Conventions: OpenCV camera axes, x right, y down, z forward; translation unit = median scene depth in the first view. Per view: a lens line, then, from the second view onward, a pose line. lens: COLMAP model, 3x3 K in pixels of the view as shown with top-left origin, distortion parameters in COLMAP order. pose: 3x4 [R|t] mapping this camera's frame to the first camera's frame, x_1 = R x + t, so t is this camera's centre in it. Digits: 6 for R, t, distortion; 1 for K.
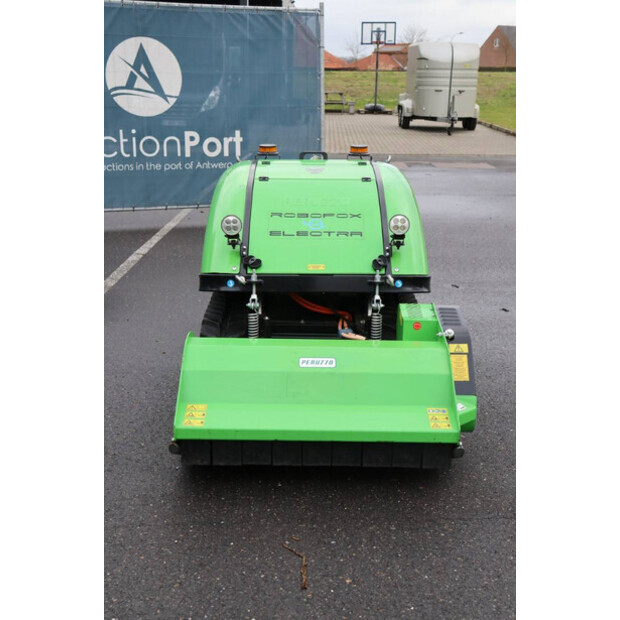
lens RADIAL K [[846.2, 0, 310.0], [0, 846.2, 310.0], [0, 0, 1]] dist [0.031790, 0.043168]
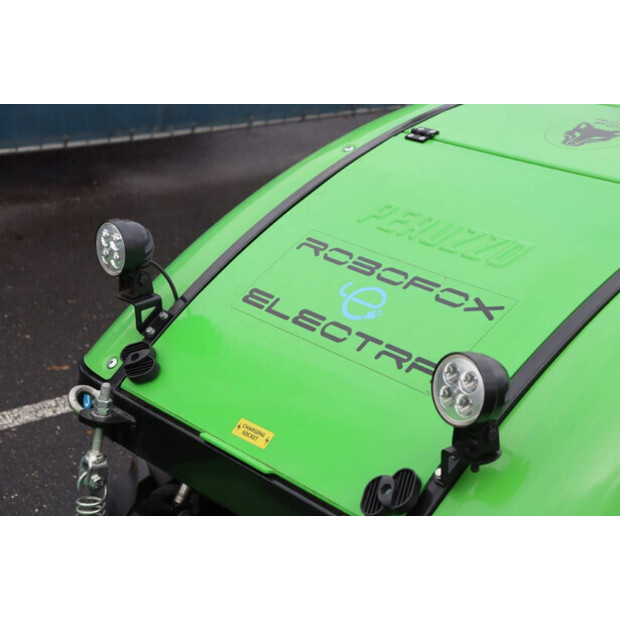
lens RADIAL K [[1267.1, 0, 310.0], [0, 1267.1, 310.0], [0, 0, 1]] dist [0.210465, 0.024467]
pose [[0.661387, 0.267107, -0.700872, 0.340926], [-0.225665, 0.962008, 0.153676, -0.171075], [0.715292, 0.056523, 0.696536, 0.651284]]
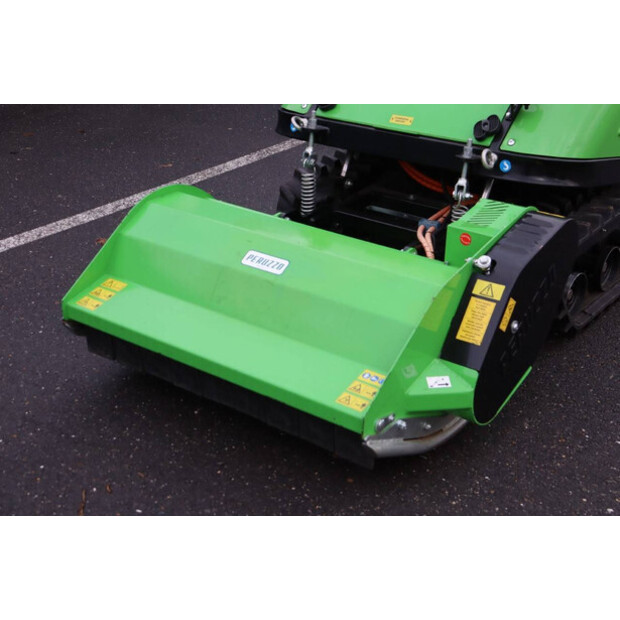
lens RADIAL K [[991.7, 0, 310.0], [0, 991.7, 310.0], [0, 0, 1]] dist [0.101893, 0.060825]
pose [[0.792909, 0.248494, -0.556369, 0.411093], [-0.134846, 0.961987, 0.237481, -0.080938], [0.594232, -0.113277, 0.796277, 0.304642]]
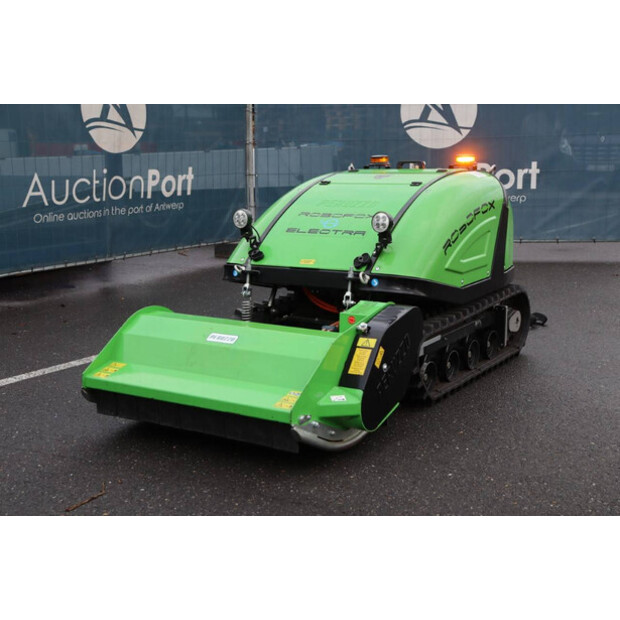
lens RADIAL K [[908.6, 0, 310.0], [0, 908.6, 310.0], [0, 0, 1]] dist [0.050142, 0.069231]
pose [[0.847623, 0.074566, -0.525333, 0.571605], [-0.114219, 0.992507, -0.043414, 0.052436], [0.518160, 0.096802, 0.849788, 0.073301]]
